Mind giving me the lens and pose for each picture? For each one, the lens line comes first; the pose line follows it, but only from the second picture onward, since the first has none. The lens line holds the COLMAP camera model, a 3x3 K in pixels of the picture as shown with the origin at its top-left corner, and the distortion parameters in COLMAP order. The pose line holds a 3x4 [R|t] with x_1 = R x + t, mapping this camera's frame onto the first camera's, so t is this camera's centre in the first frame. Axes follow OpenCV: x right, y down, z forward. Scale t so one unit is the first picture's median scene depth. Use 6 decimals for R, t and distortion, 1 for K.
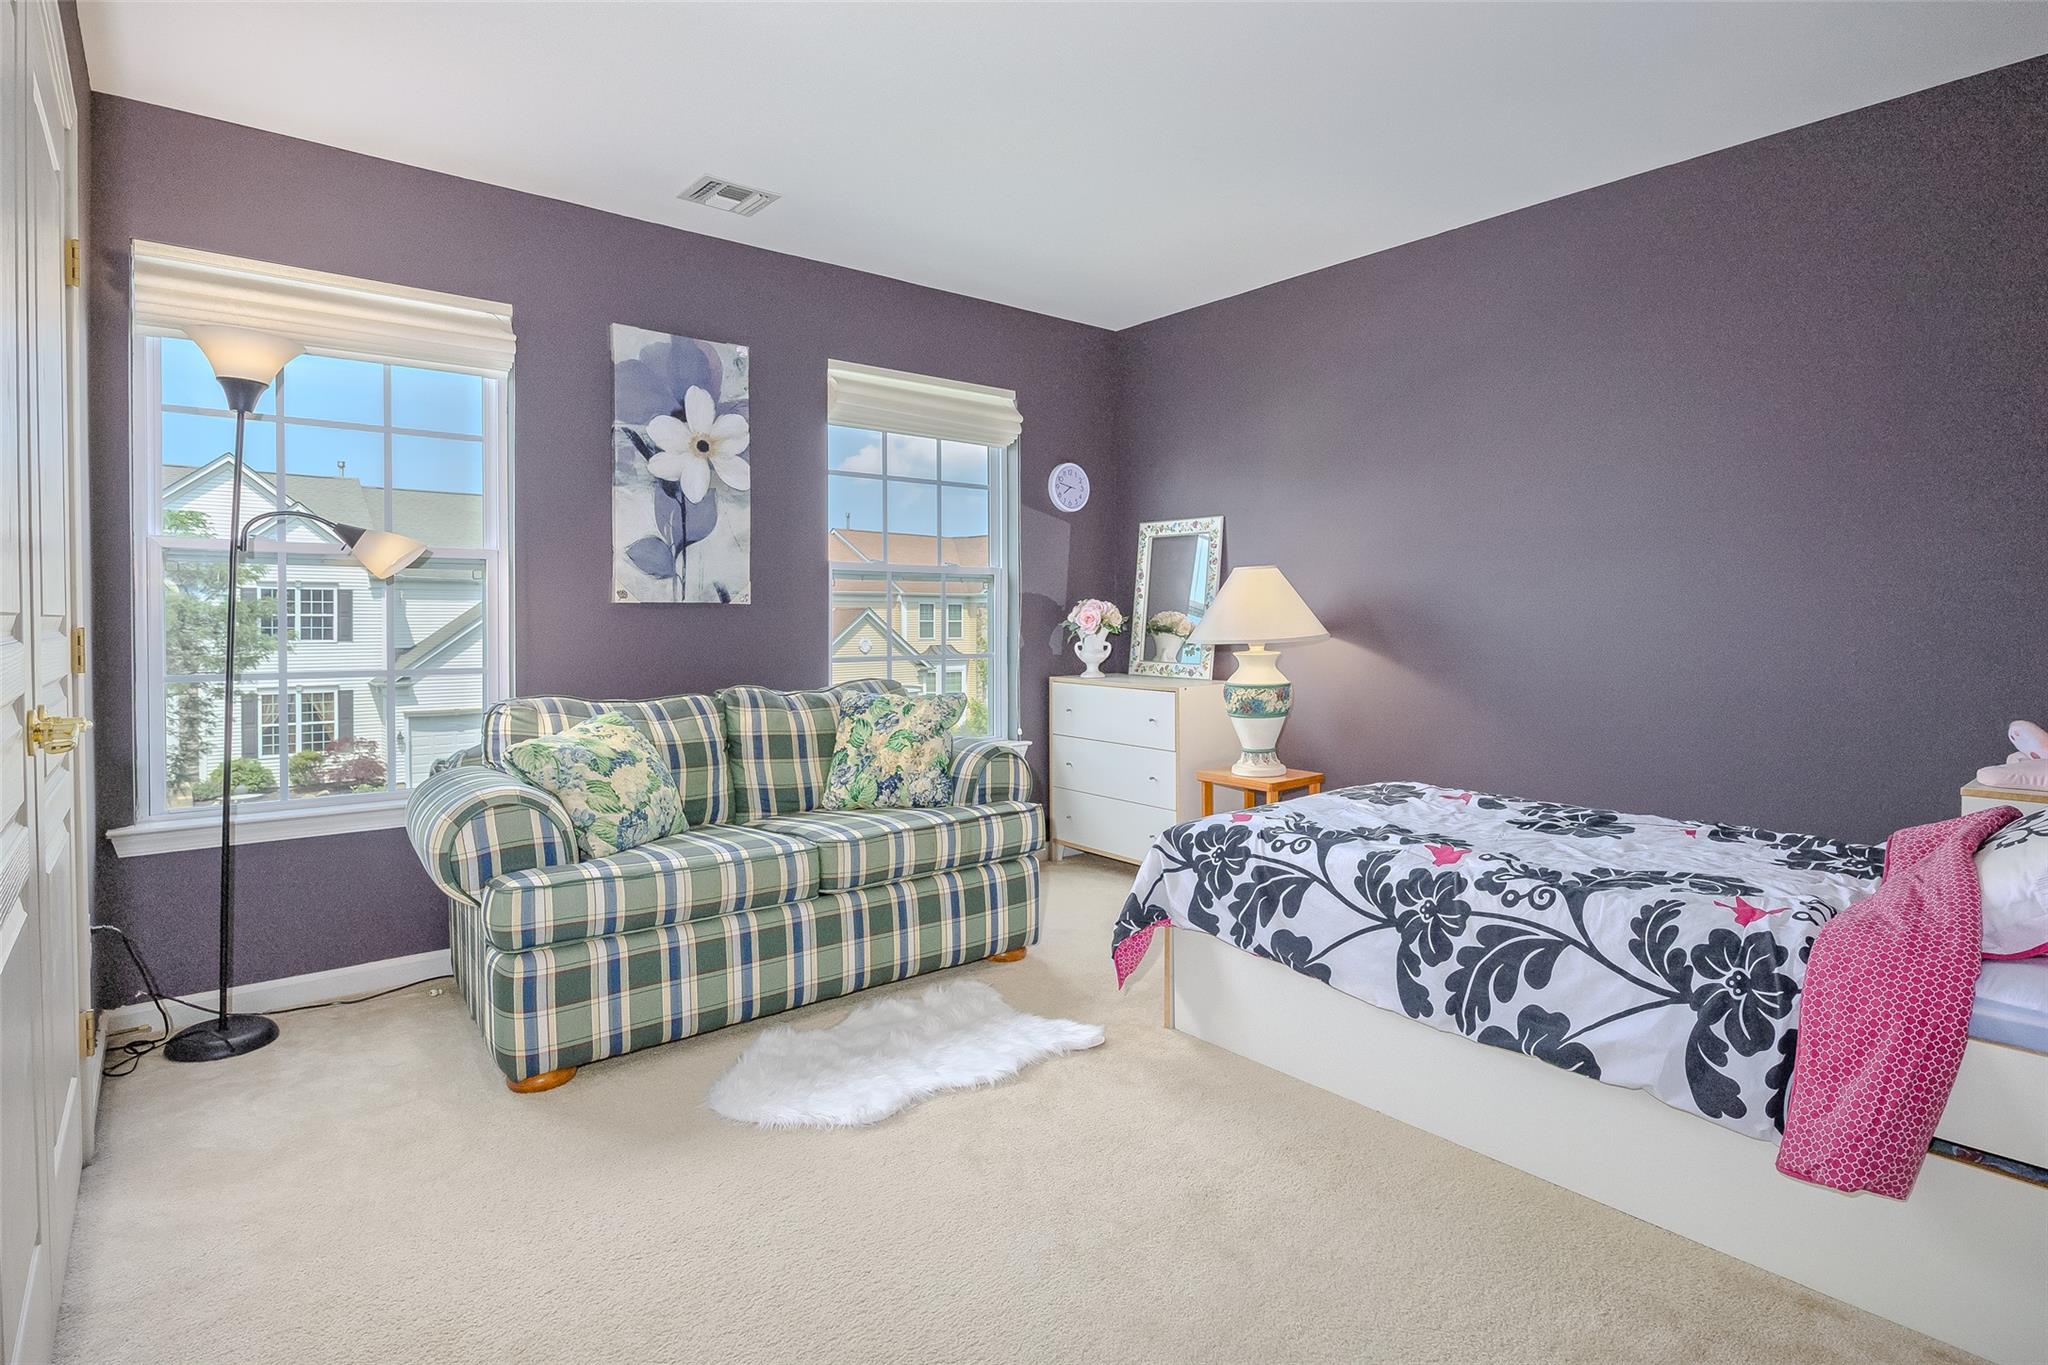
lens RADIAL K [[1028.7, 0, 1026.0], [0, 1028.7, 633.9], [0, 0, 1]] dist [-0.000274, 0.000042]
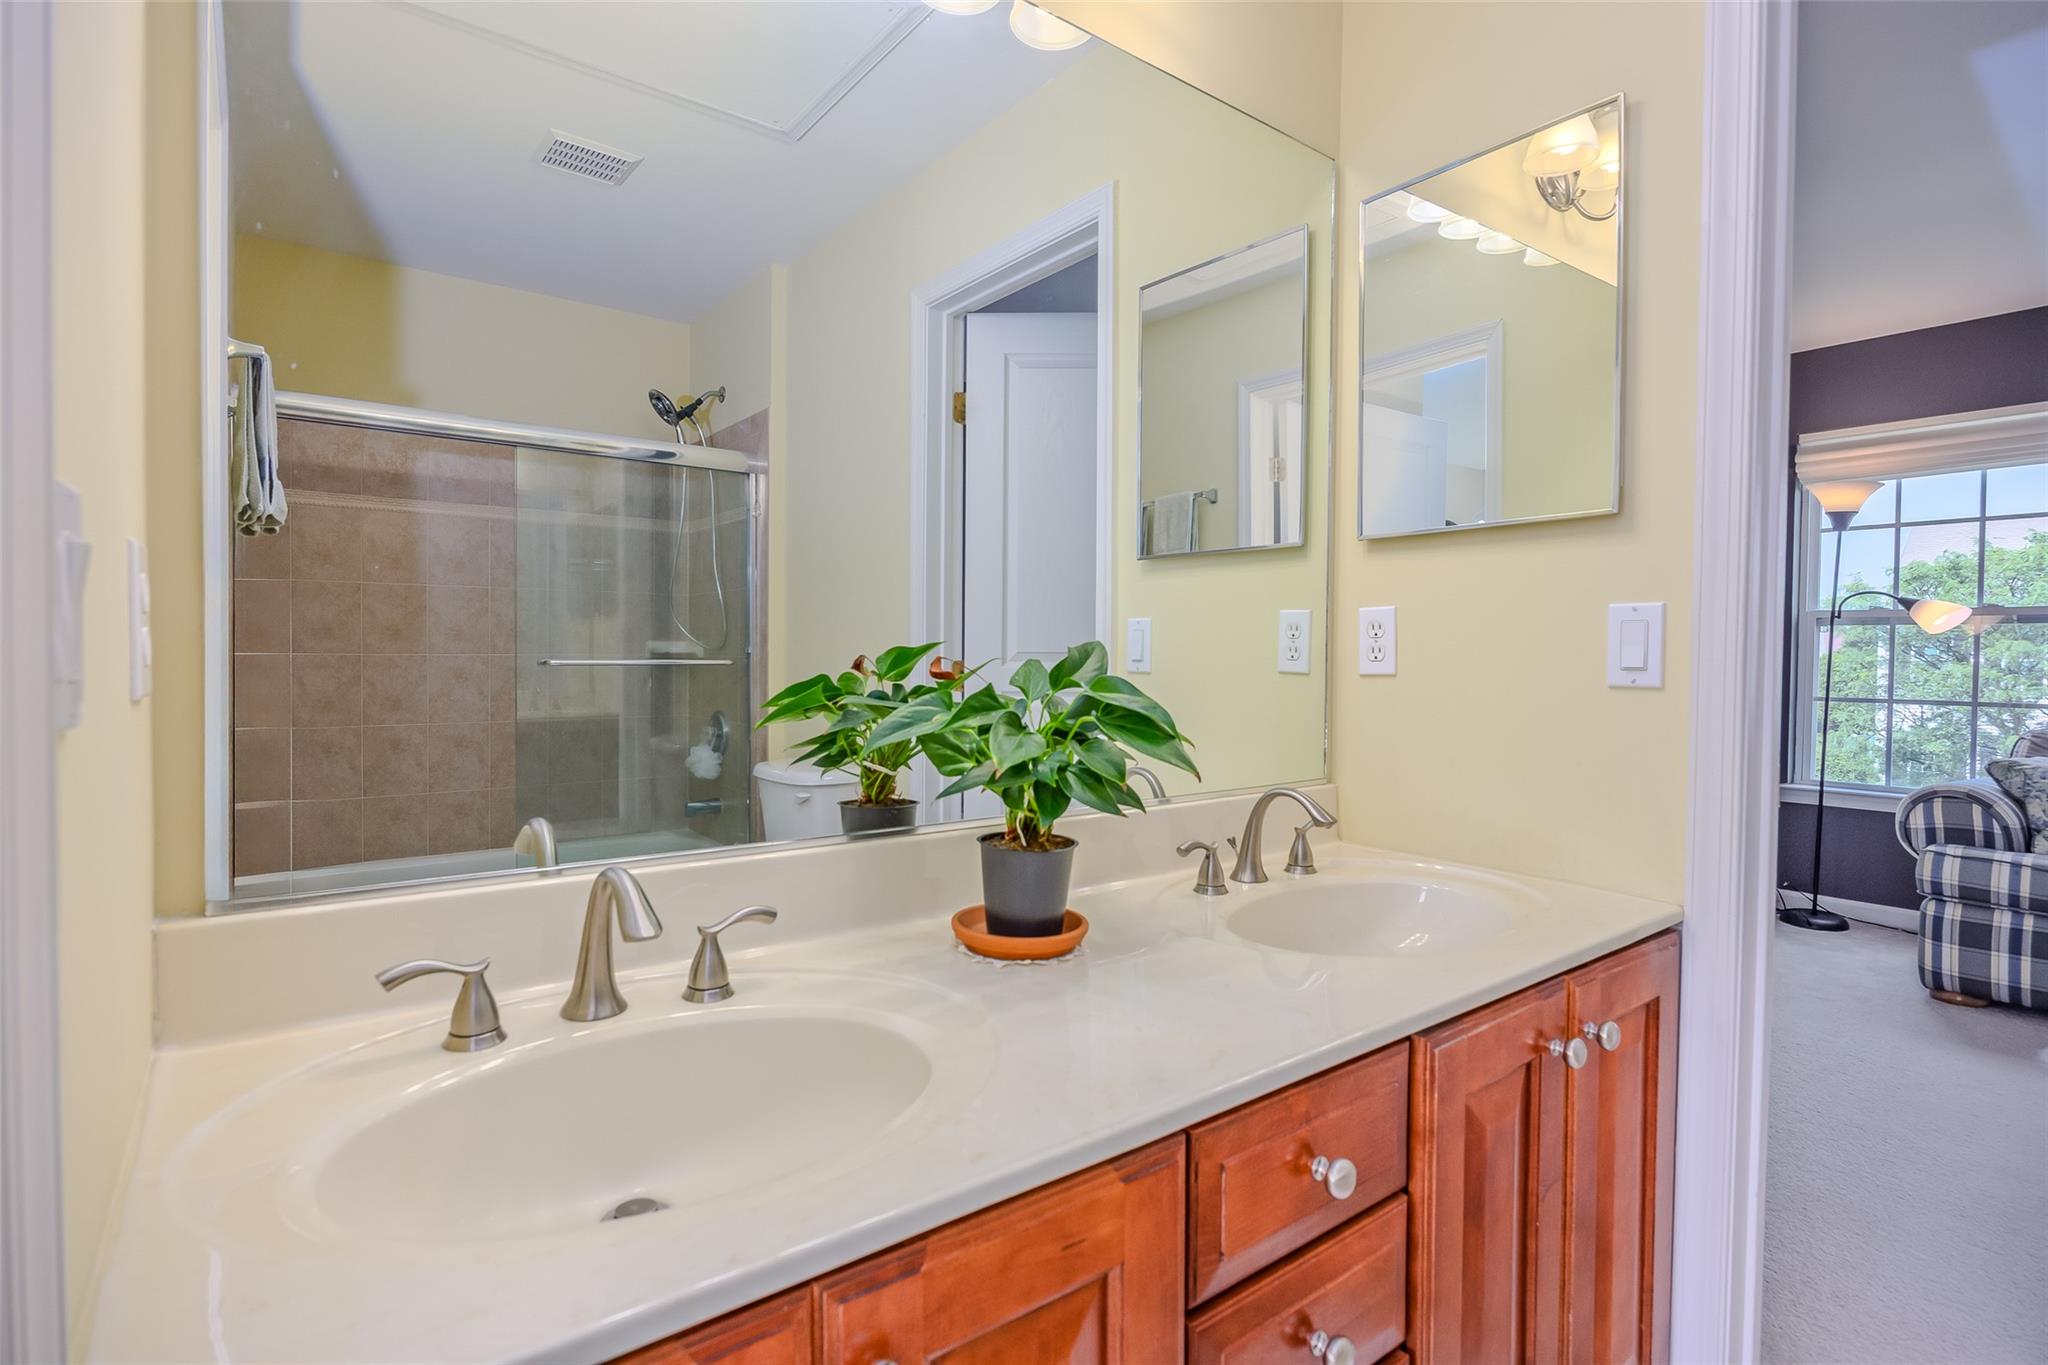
lens RADIAL K [[1041.3, 0, 1024.0], [0, 1041.3, 682.5], [0, 0, 1]] dist [-0.012983, 0.000868]
pose [[-0.031395, 0.020459, -0.999298, 0.905674], [-0.023196, 0.999506, 0.021192, 0.013097], [0.999238, 0.023845, -0.030905, -0.198762]]
